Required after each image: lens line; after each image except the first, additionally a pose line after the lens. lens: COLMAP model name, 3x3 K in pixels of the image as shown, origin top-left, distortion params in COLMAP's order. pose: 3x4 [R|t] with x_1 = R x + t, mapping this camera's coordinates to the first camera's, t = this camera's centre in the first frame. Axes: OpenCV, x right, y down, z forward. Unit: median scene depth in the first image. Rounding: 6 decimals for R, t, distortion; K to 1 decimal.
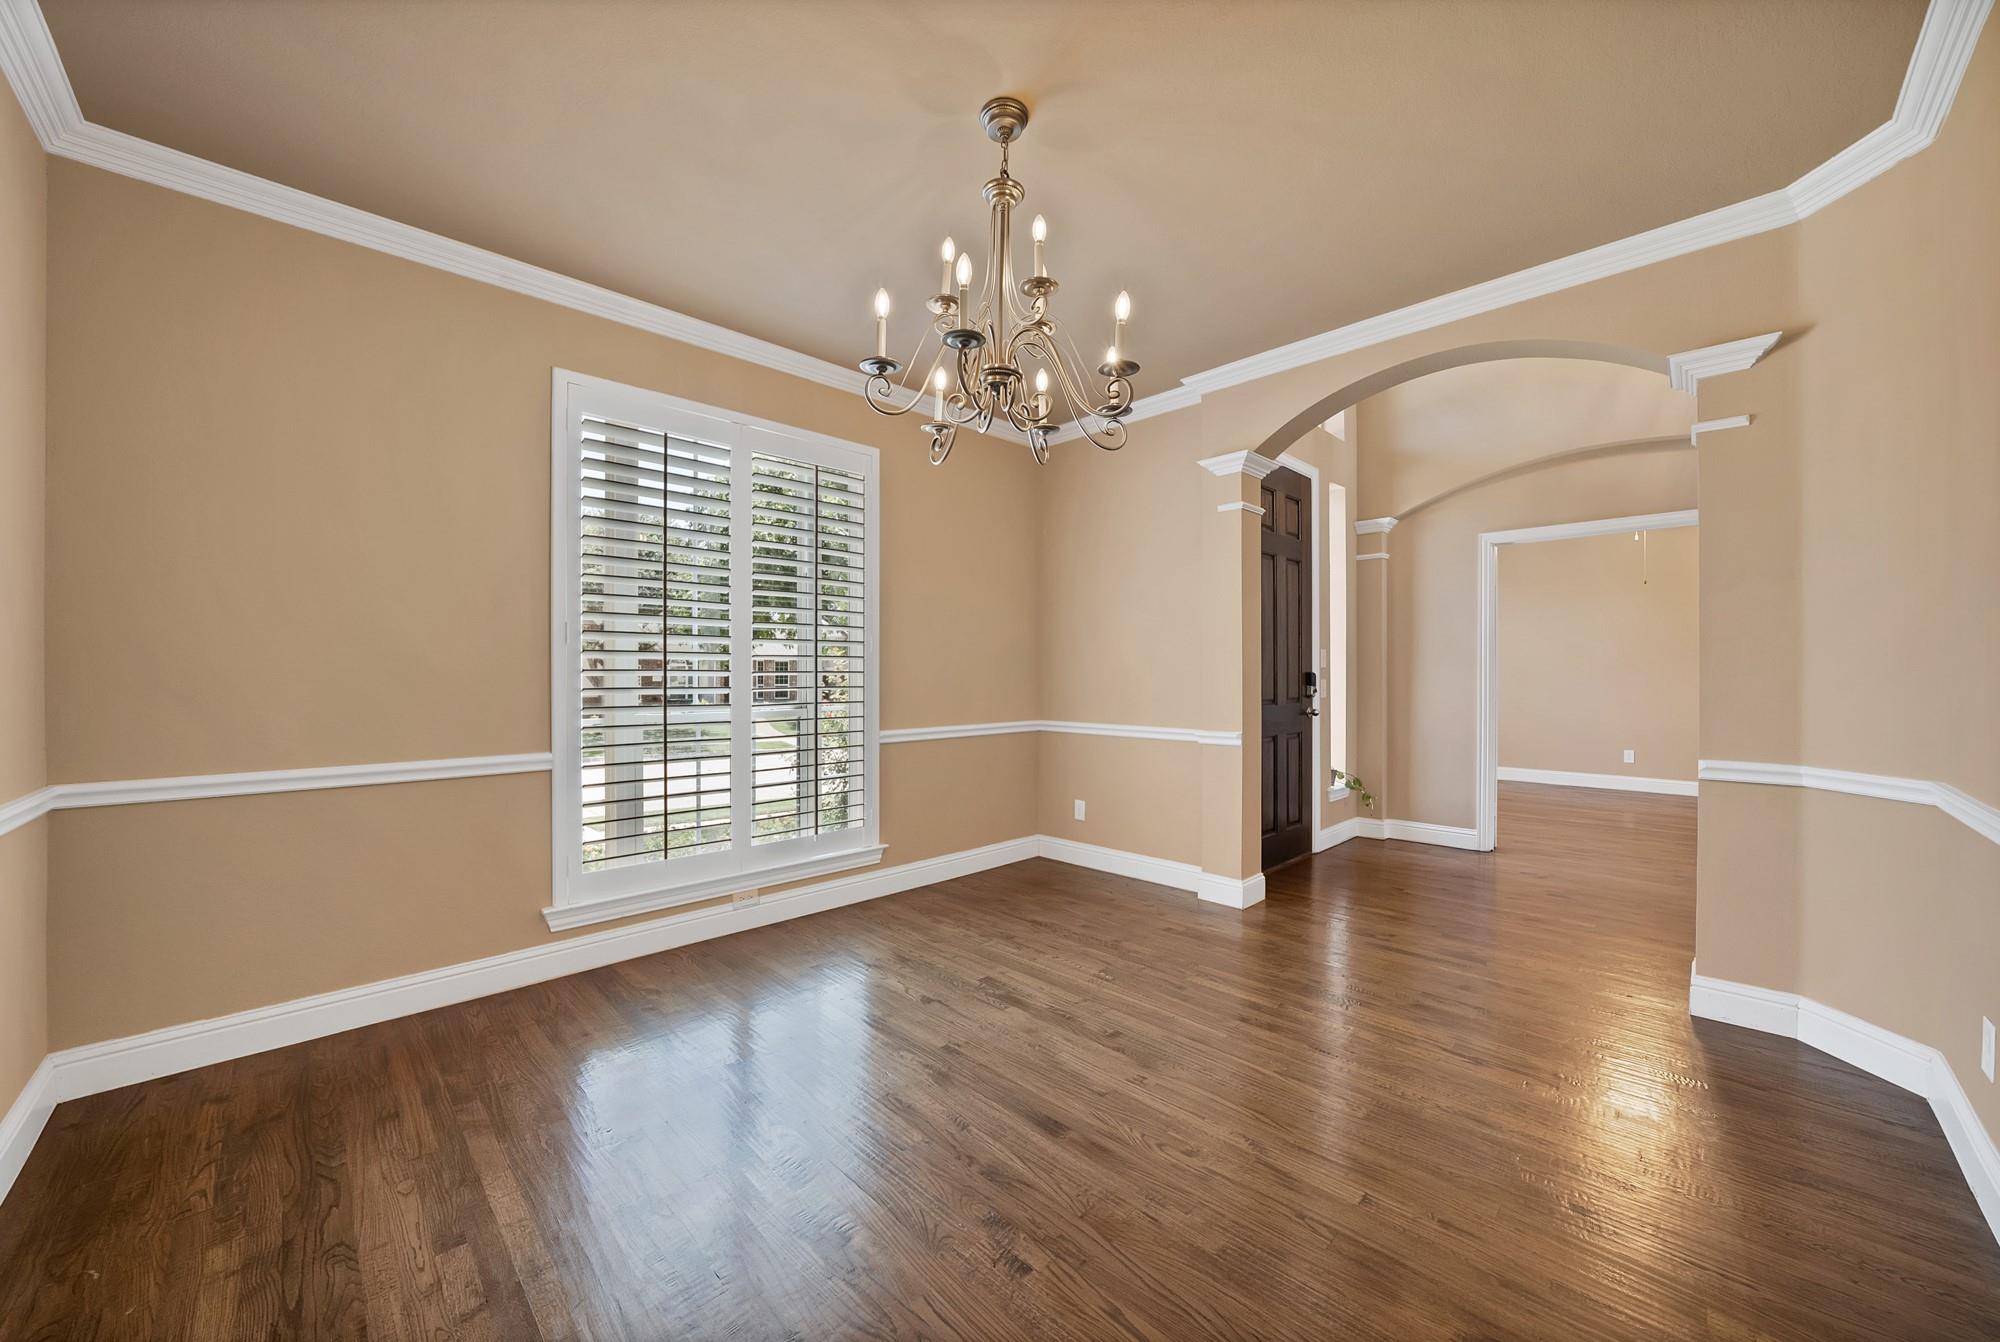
lens RADIAL K [[717.1, 0, 1000.0], [0, 717.1, 671.0], [0, 0, 1]] dist [-0.021816, 0.000094]
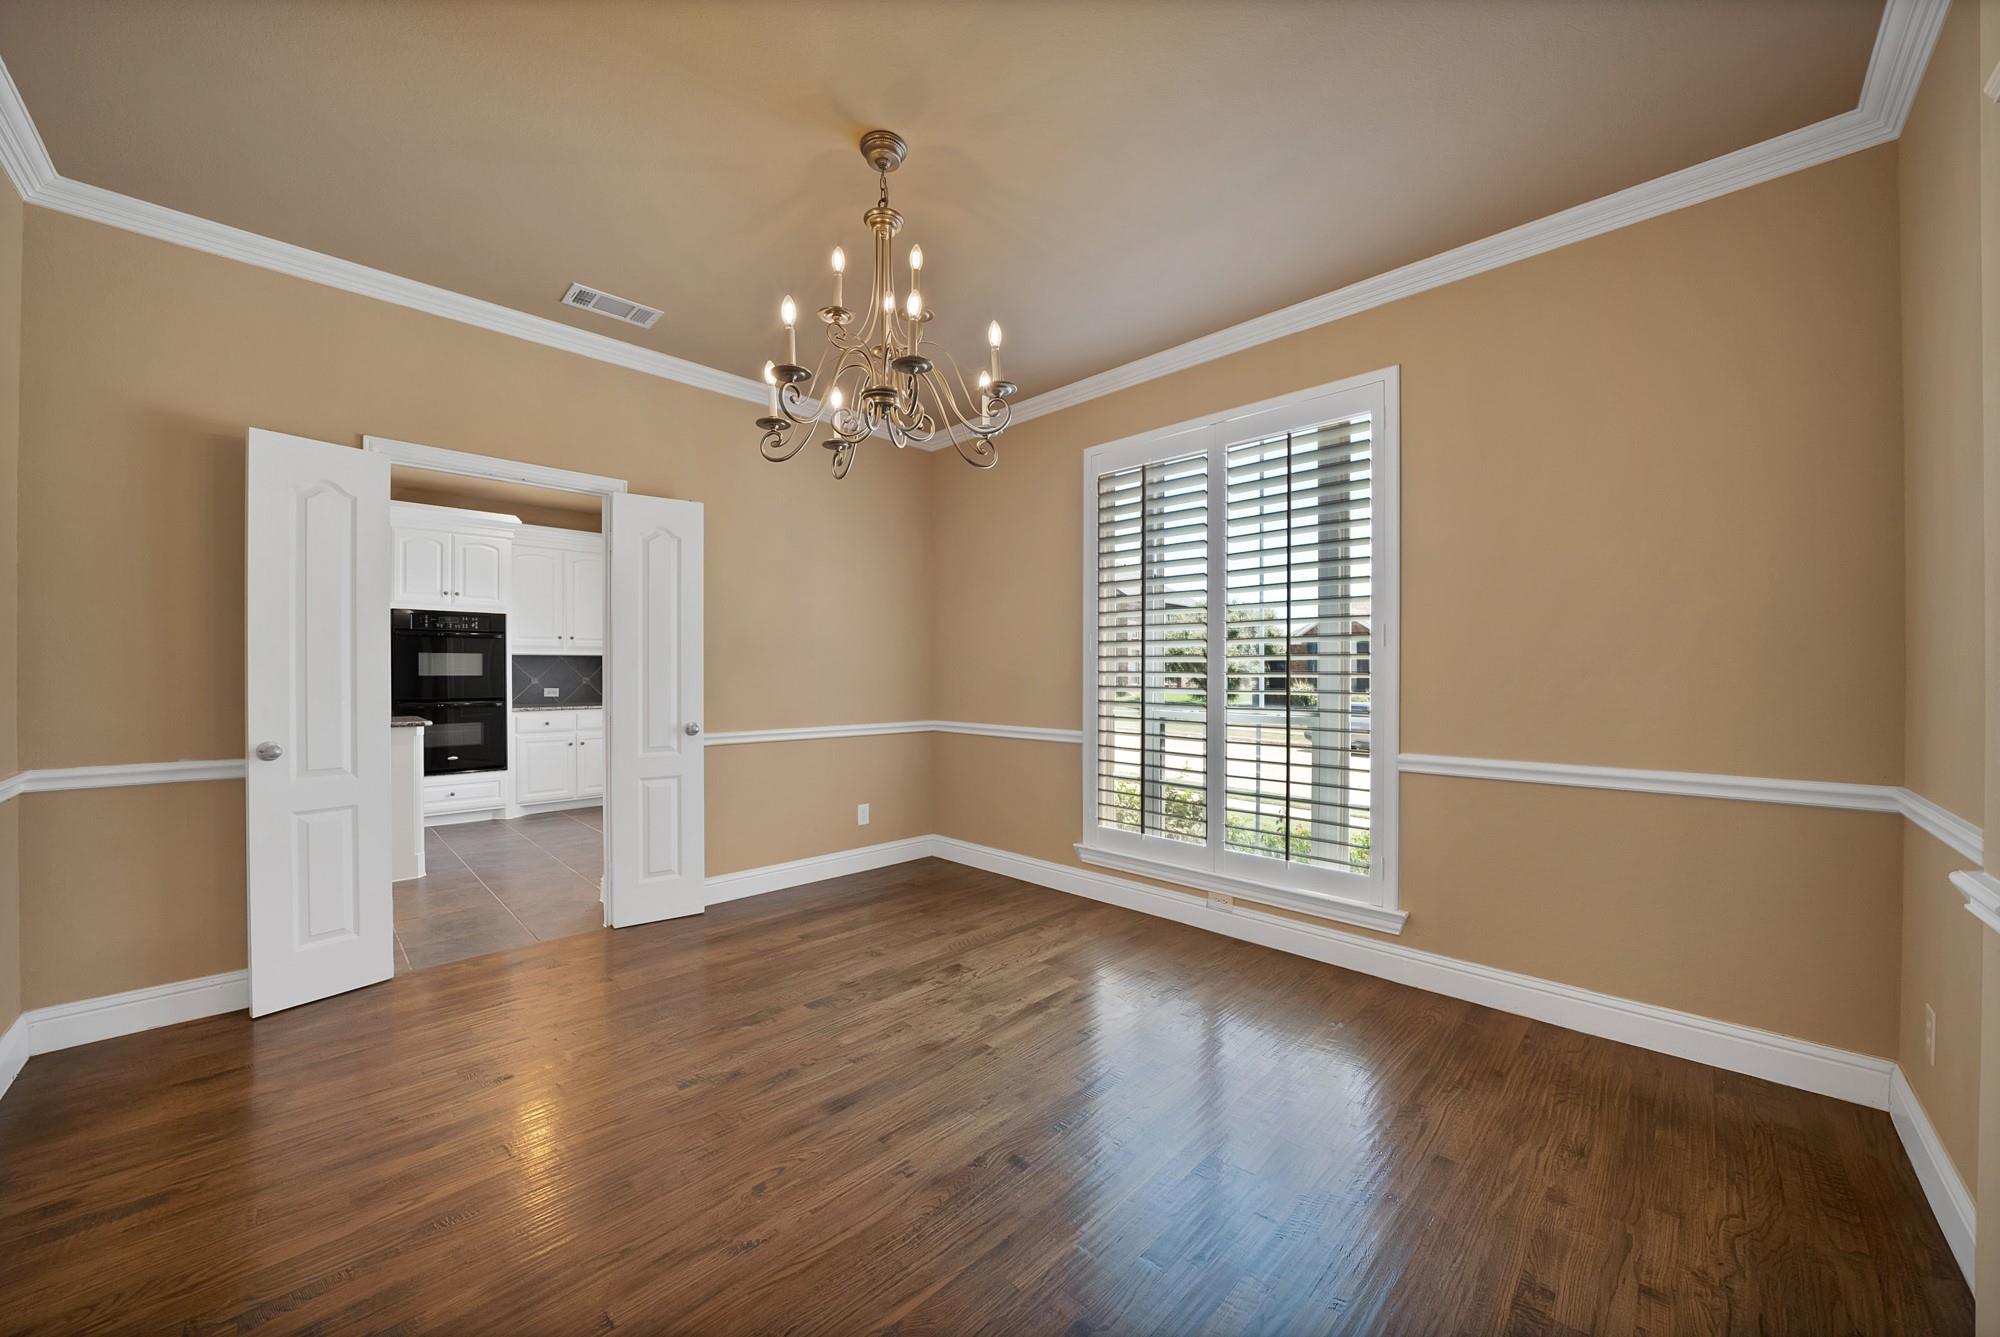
lens RADIAL K [[717.1, 0, 1000.0], [0, 717.1, 668.5], [0, 0, 1]] dist [-0.021816, 0.000094]
pose [[0.034338, -0.006577, -0.999389, 0.729314], [-0.001668, 0.999977, -0.006638, 0.004575], [0.999409, 0.001894, 0.034327, 0.775718]]
